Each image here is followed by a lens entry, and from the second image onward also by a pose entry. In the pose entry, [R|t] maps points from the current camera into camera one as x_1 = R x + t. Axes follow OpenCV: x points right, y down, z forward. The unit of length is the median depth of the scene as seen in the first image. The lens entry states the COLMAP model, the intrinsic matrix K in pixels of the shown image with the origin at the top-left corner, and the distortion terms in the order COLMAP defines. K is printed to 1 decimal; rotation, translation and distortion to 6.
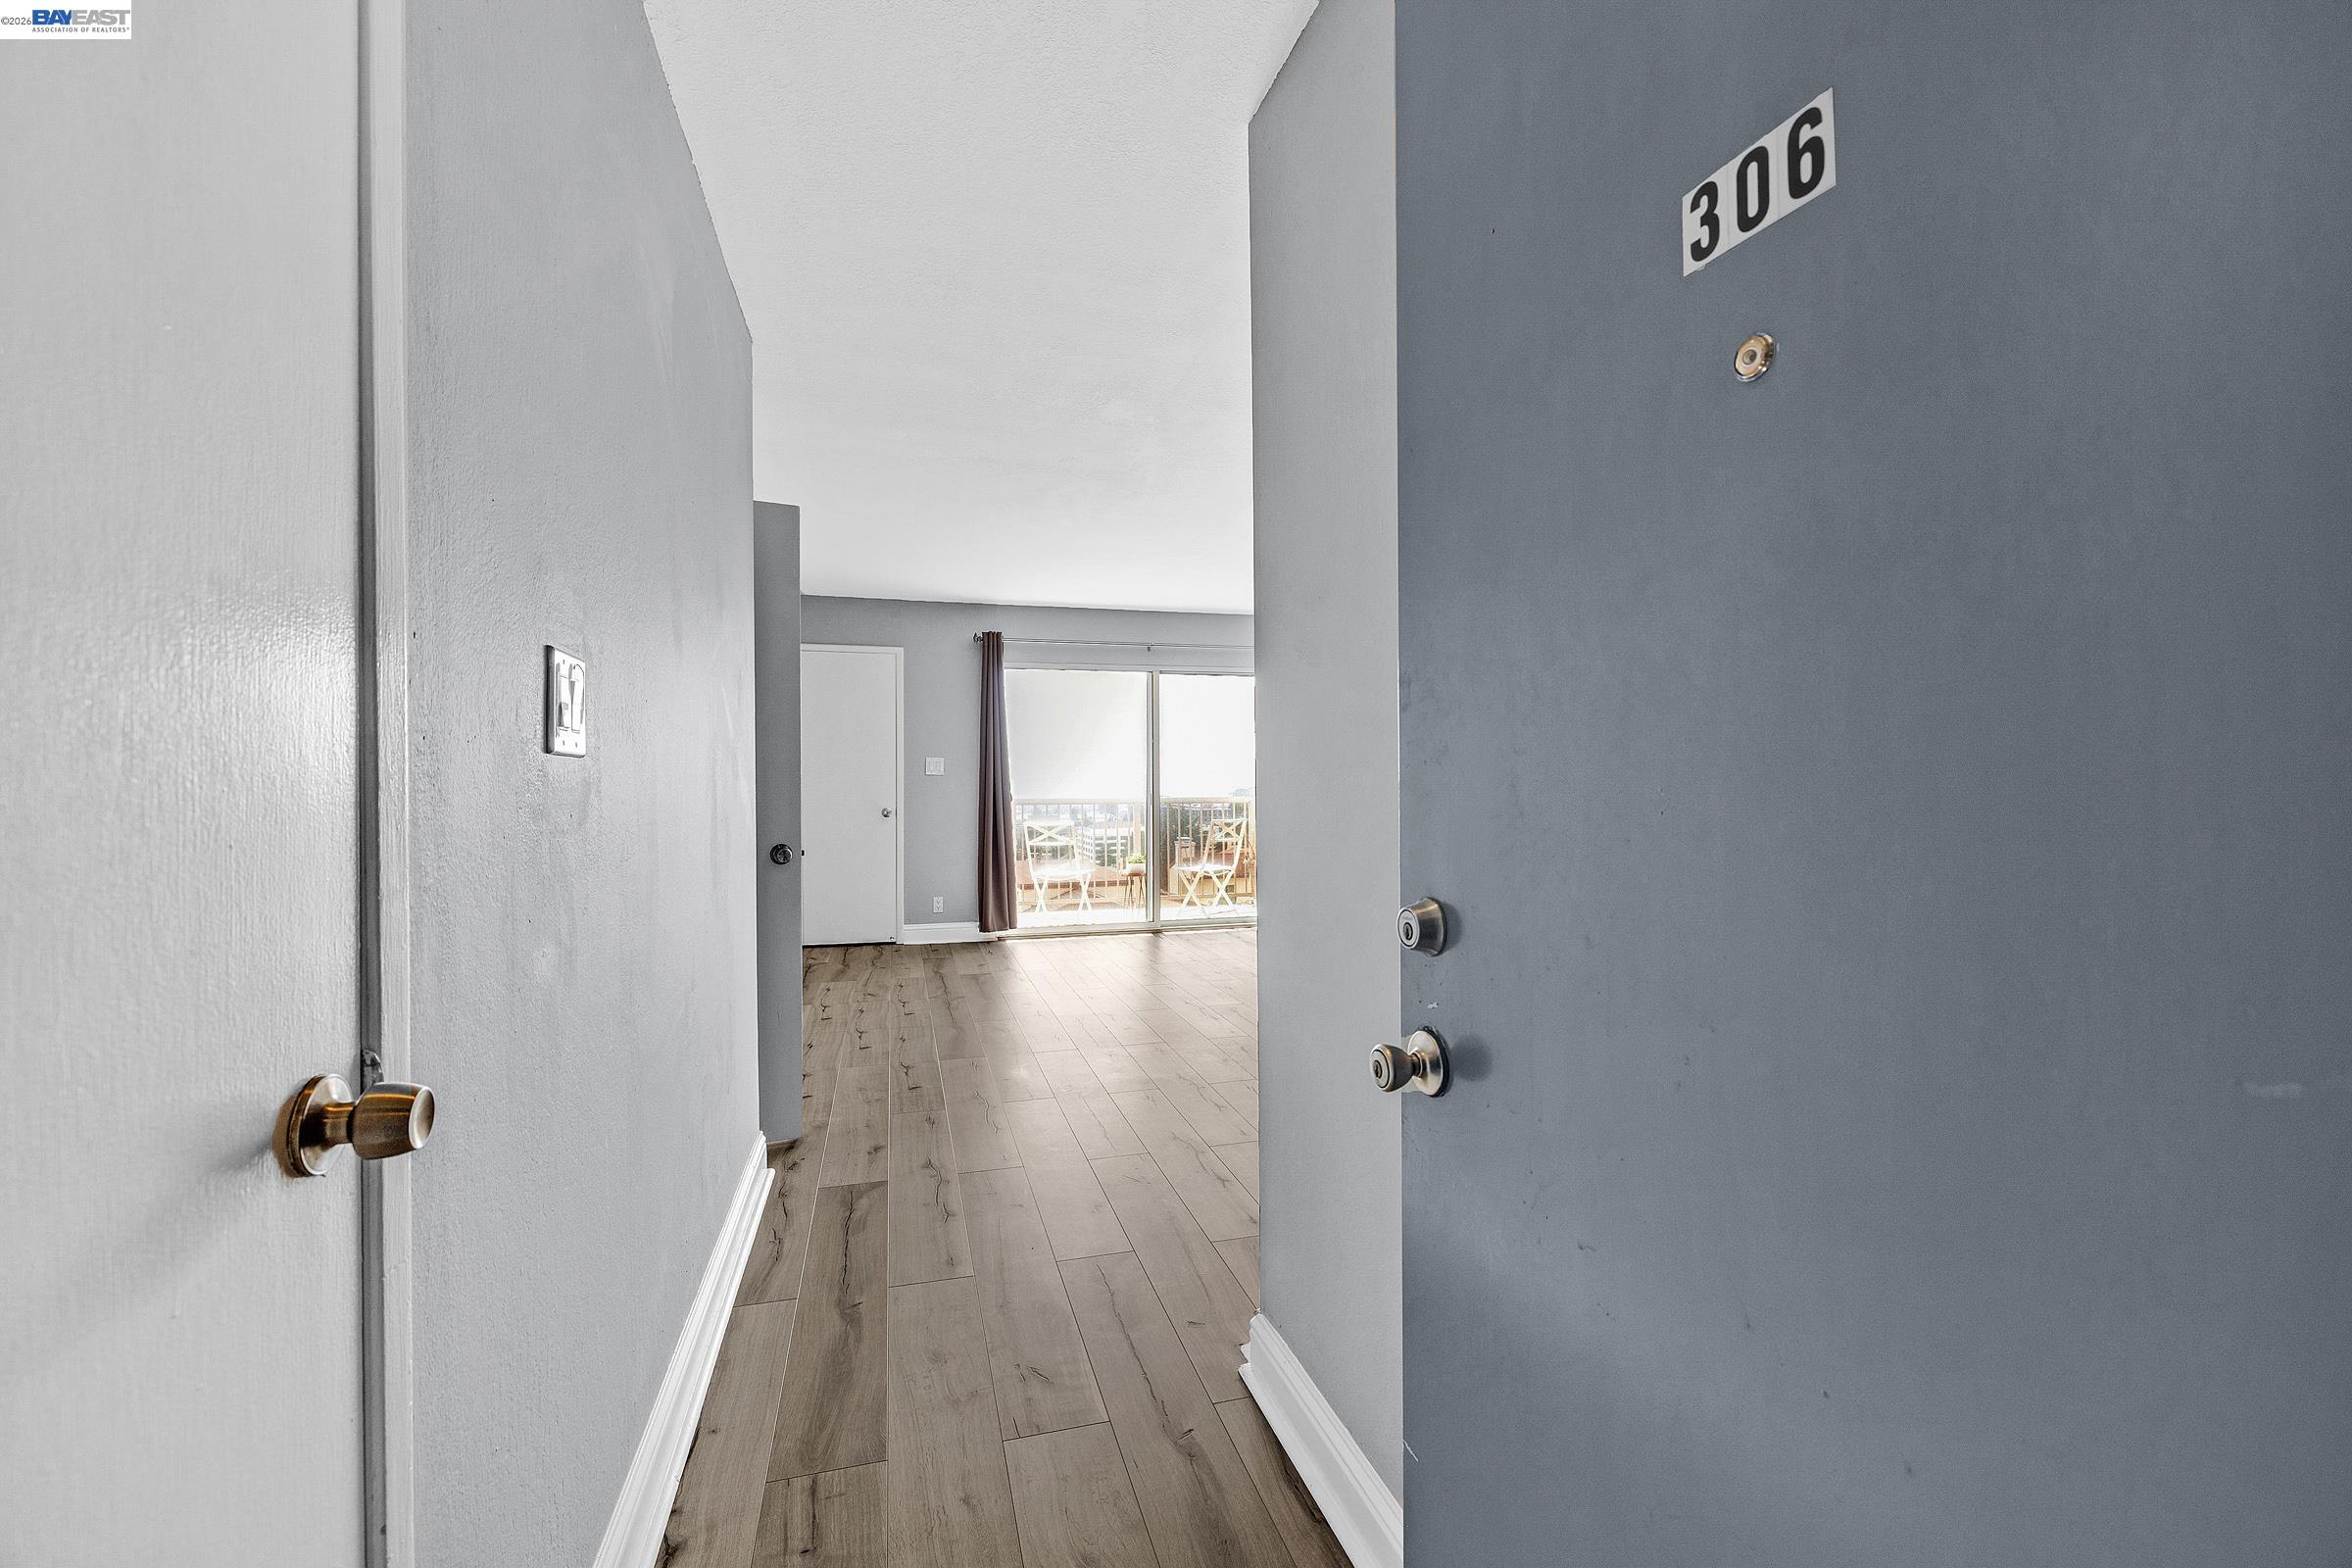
lens RADIAL K [[994.2, 0, 1169.5], [0, 994.2, 771.5], [0, 0, 1]] dist [-0.000586, 0.000149]
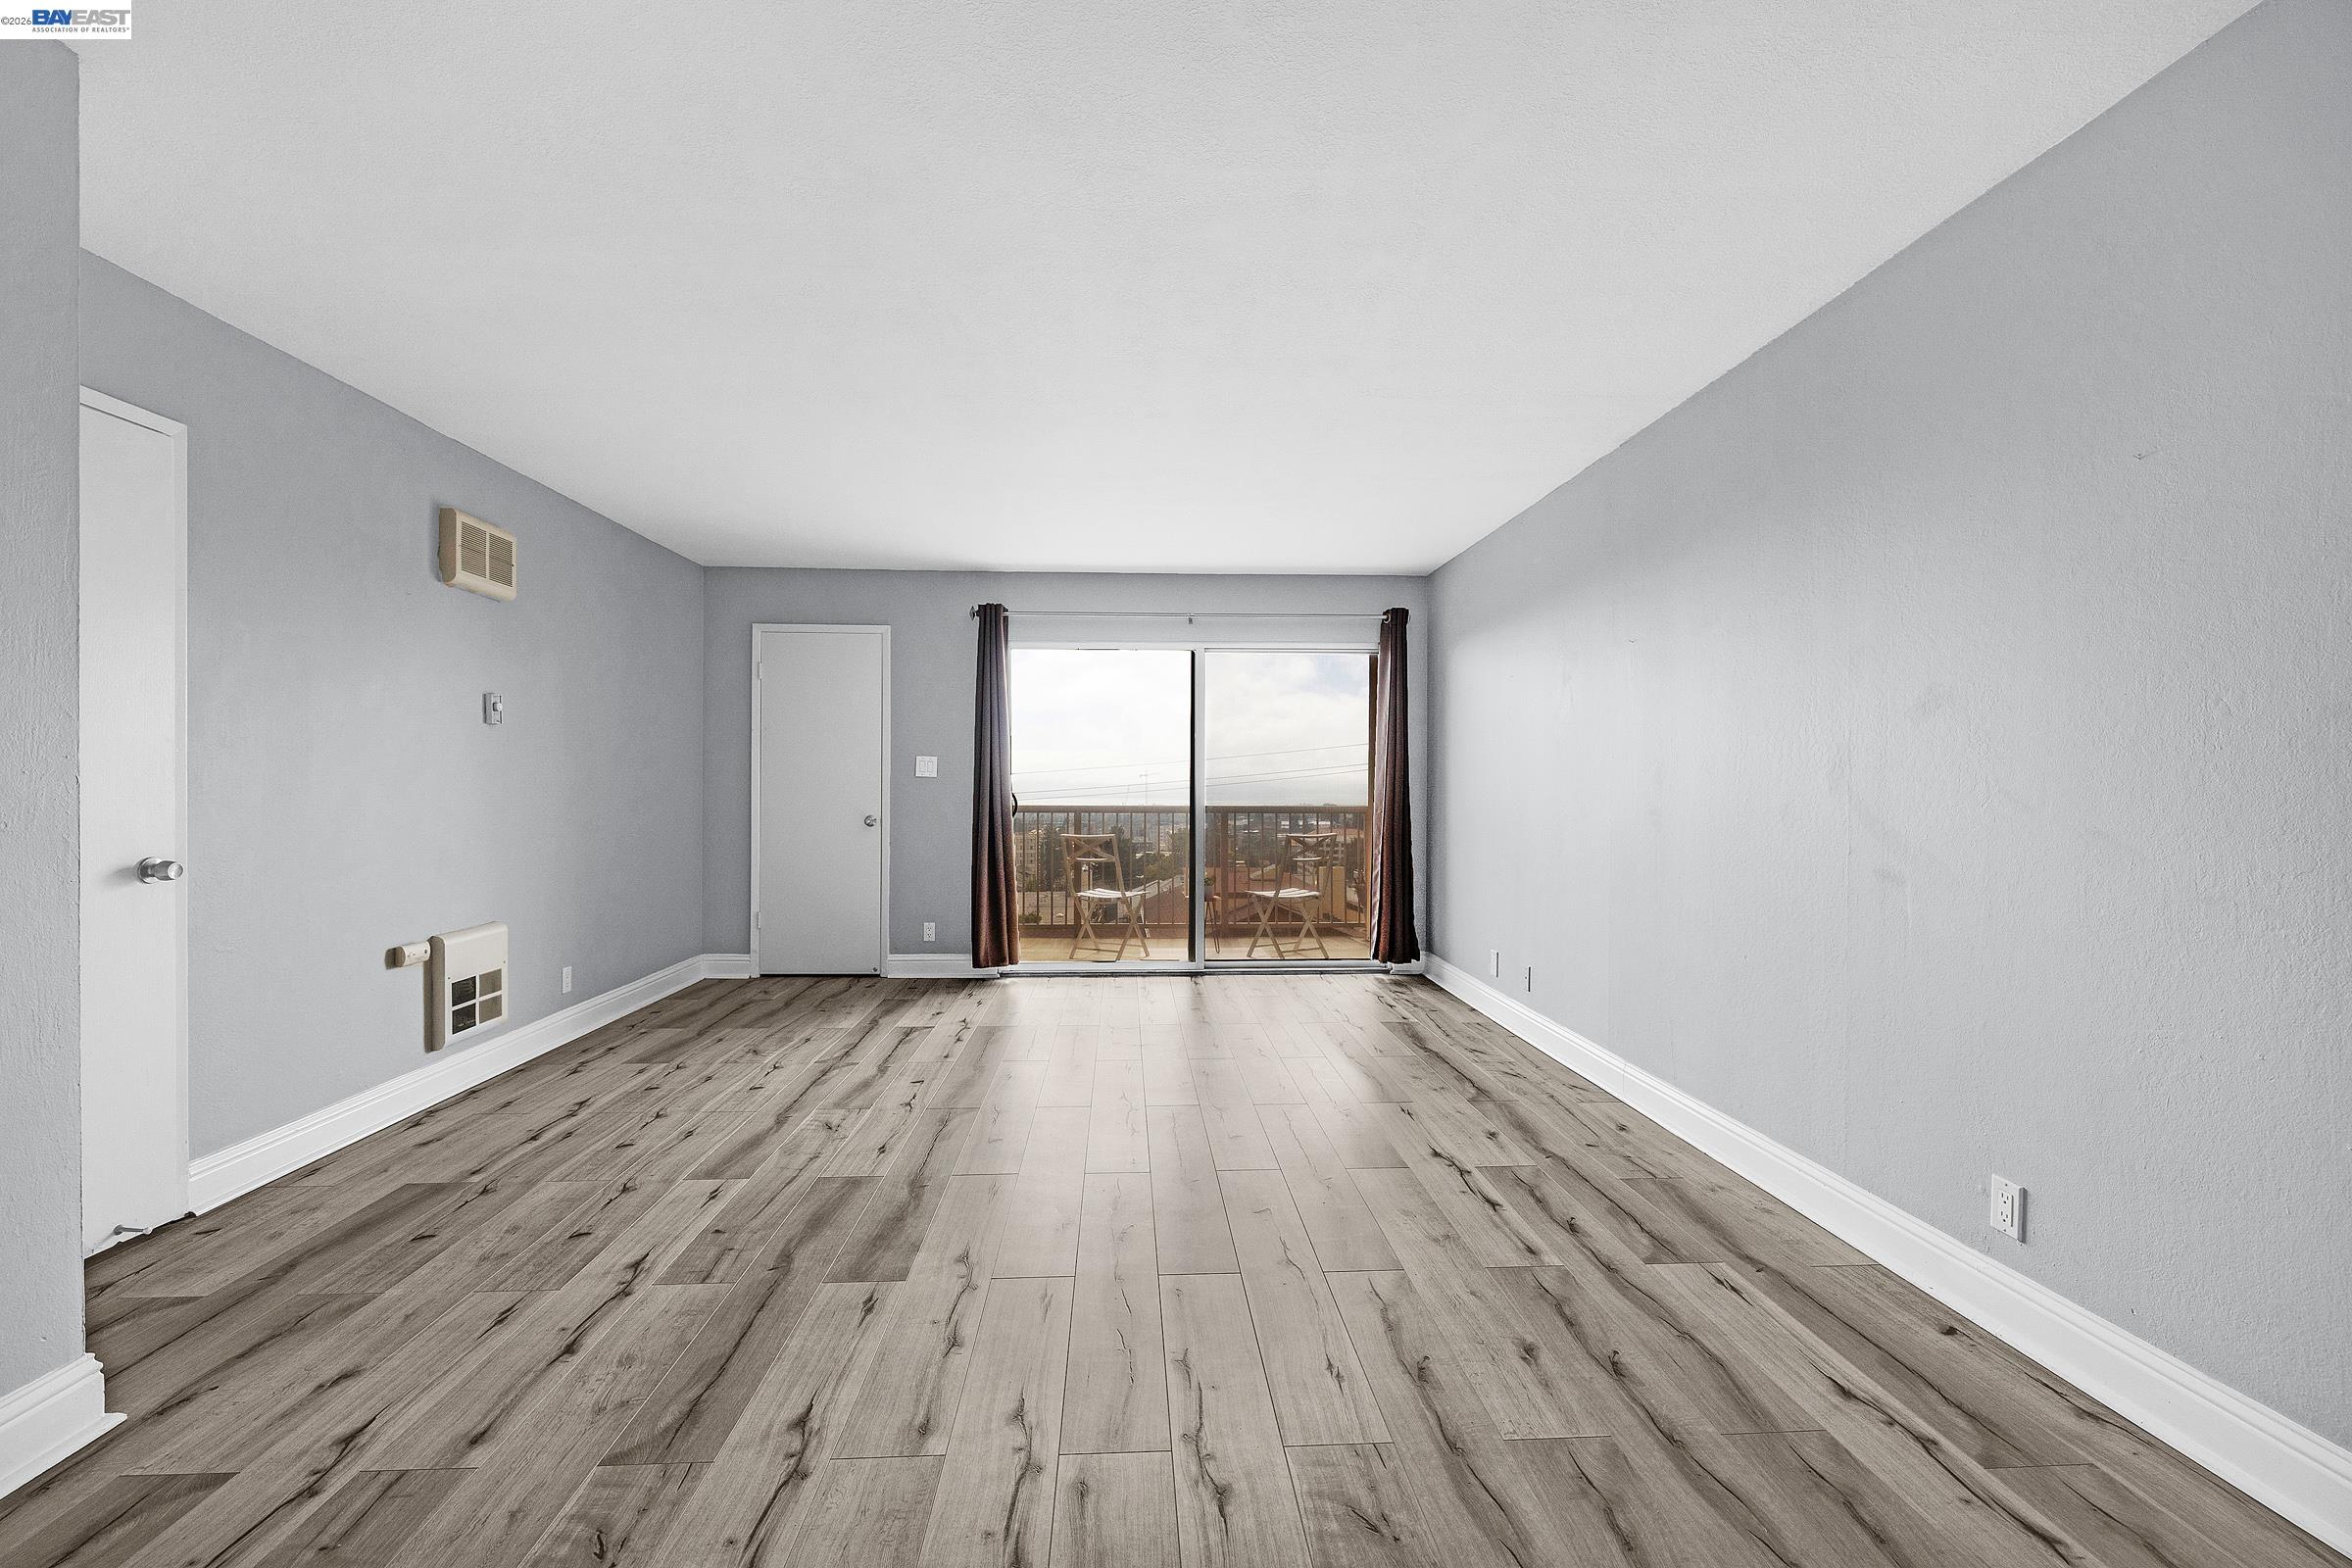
lens RADIAL K [[994.2, 0, 1160.4], [0, 994.2, 784.8], [0, 0, 1]] dist [-0.000586, 0.000149]
pose [[0.973332, 0.004170, -0.229362, 0.163829], [-0.002574, 0.999970, 0.007259, 0.003813], [0.229386, -0.006475, 0.973314, 0.254031]]
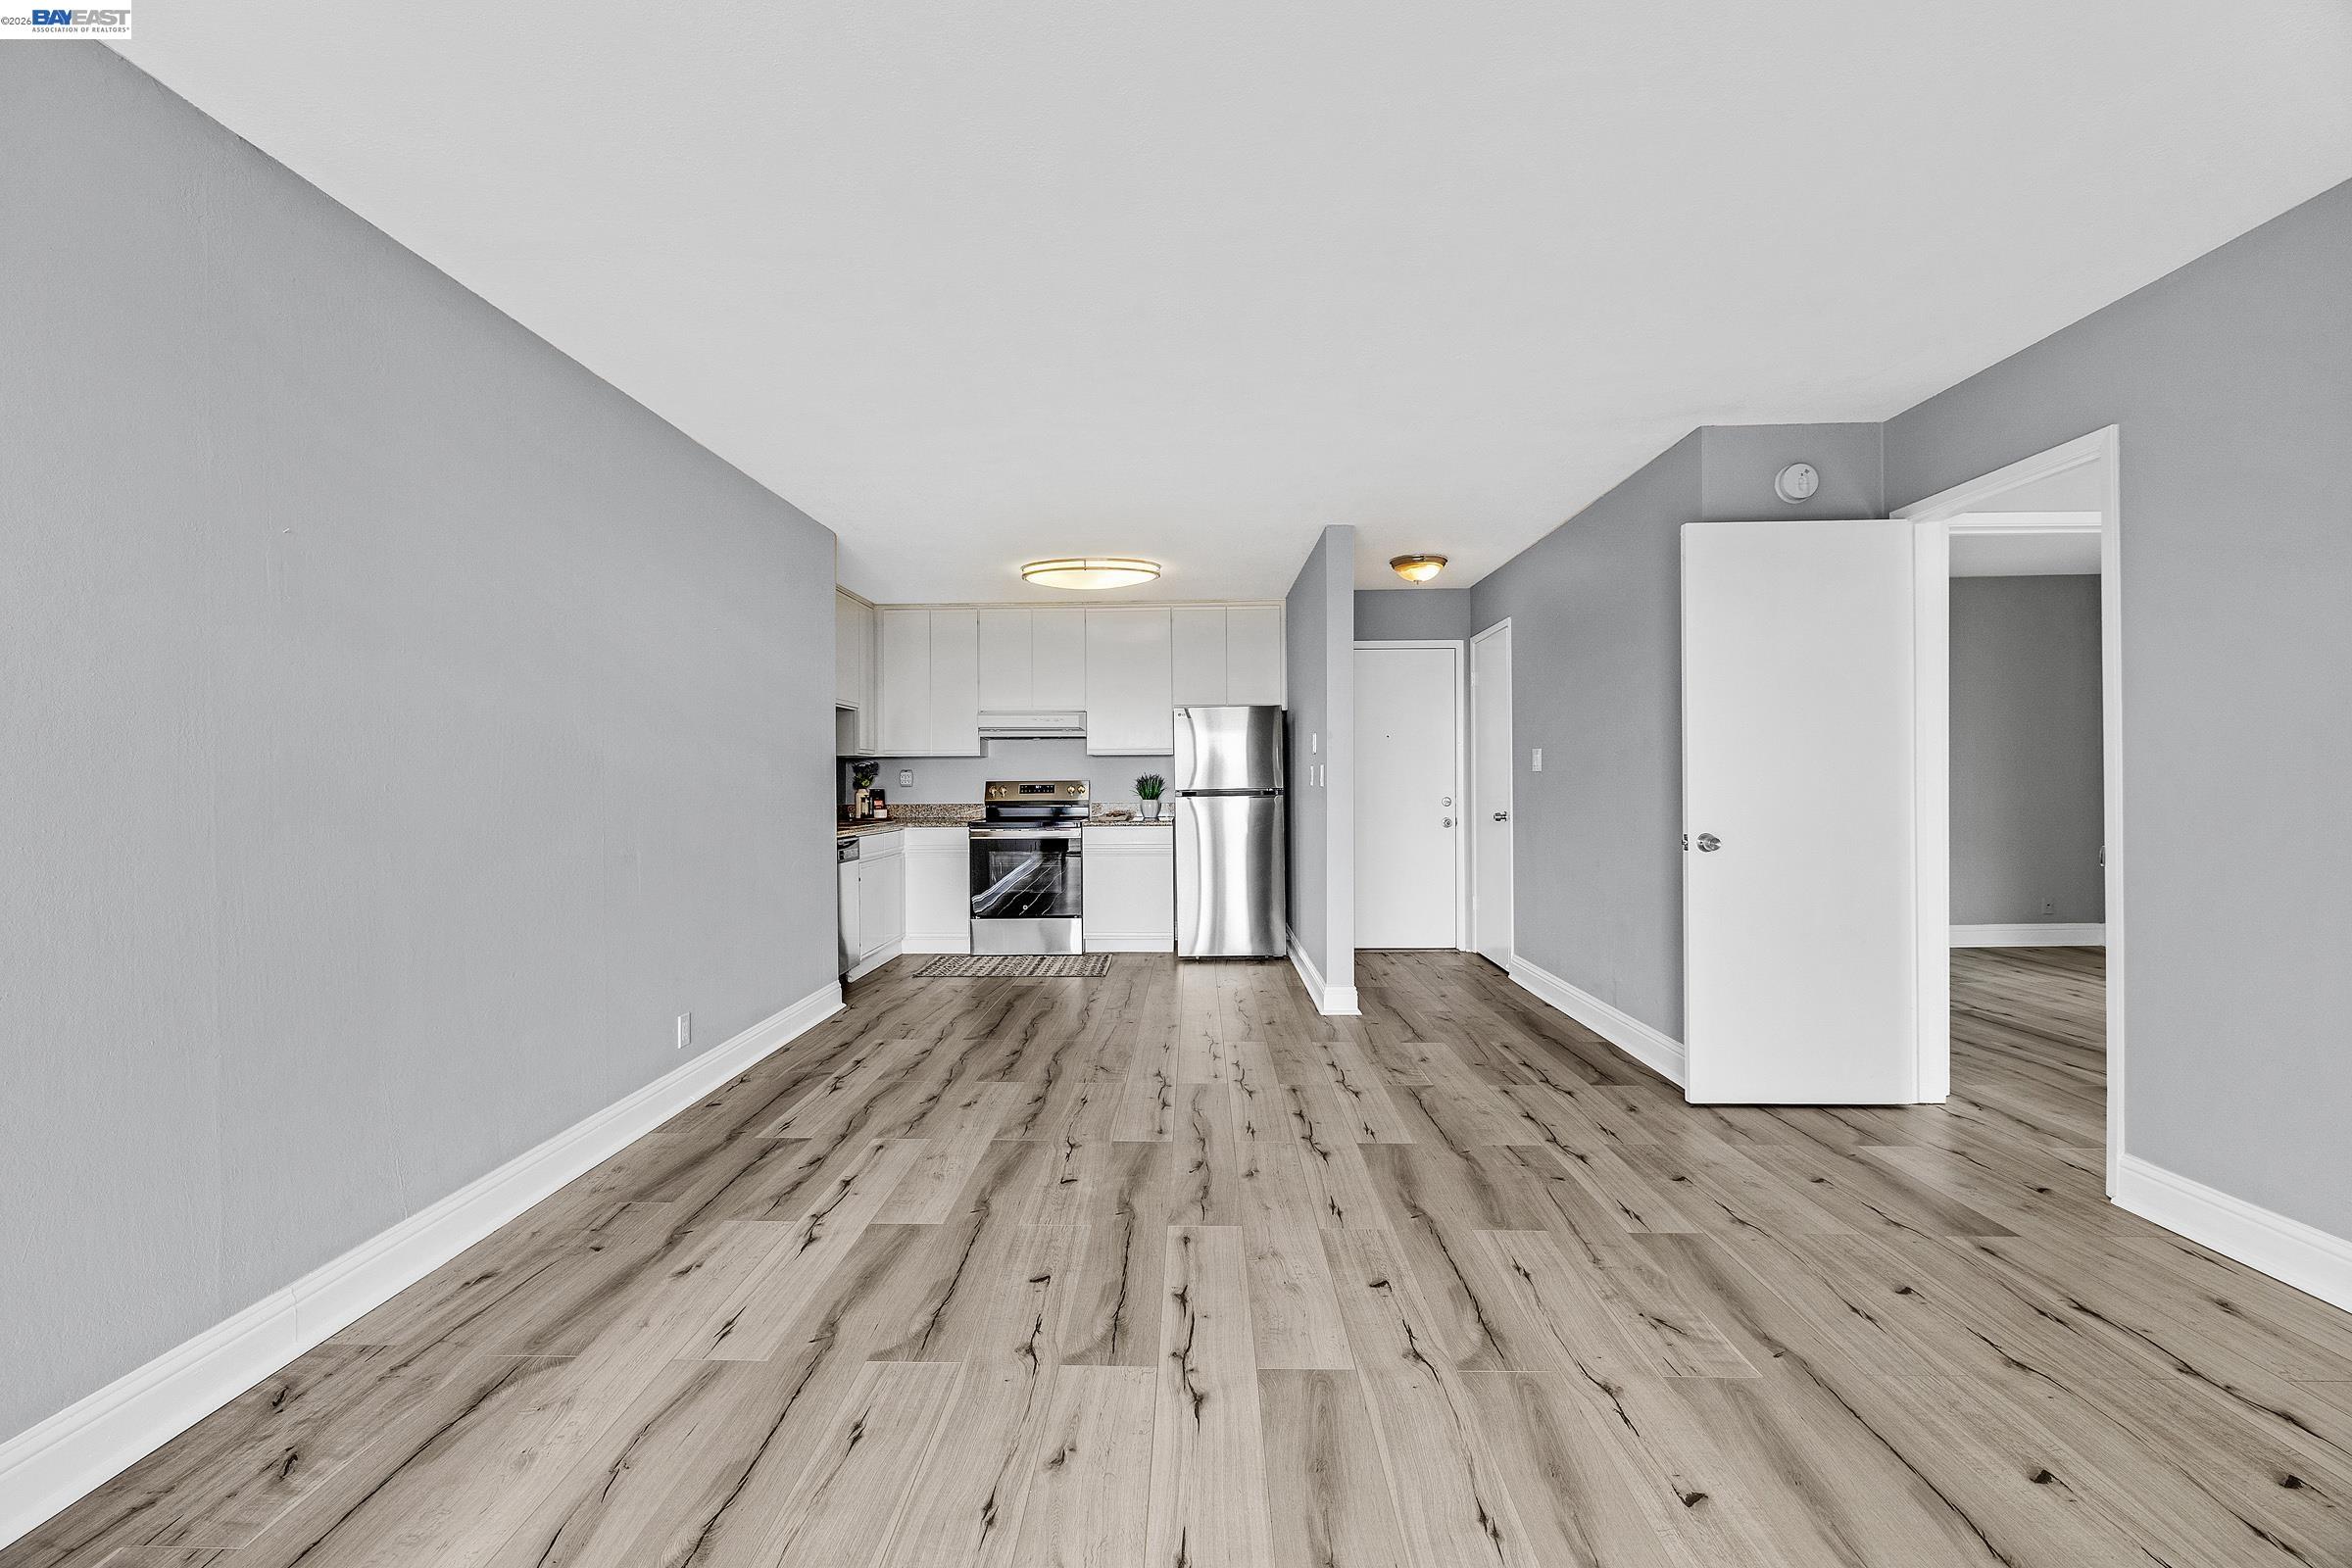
lens RADIAL K [[994.2, 0, 1159.2], [0, 994.2, 784.3], [0, 0, 1]] dist [-0.000586, 0.000149]
pose [[-0.952507, 0.007832, 0.304415, -0.064574], [0.006752, 0.999967, -0.004602, 0.009773], [-0.304441, -0.002328, -0.952528, 1.078045]]
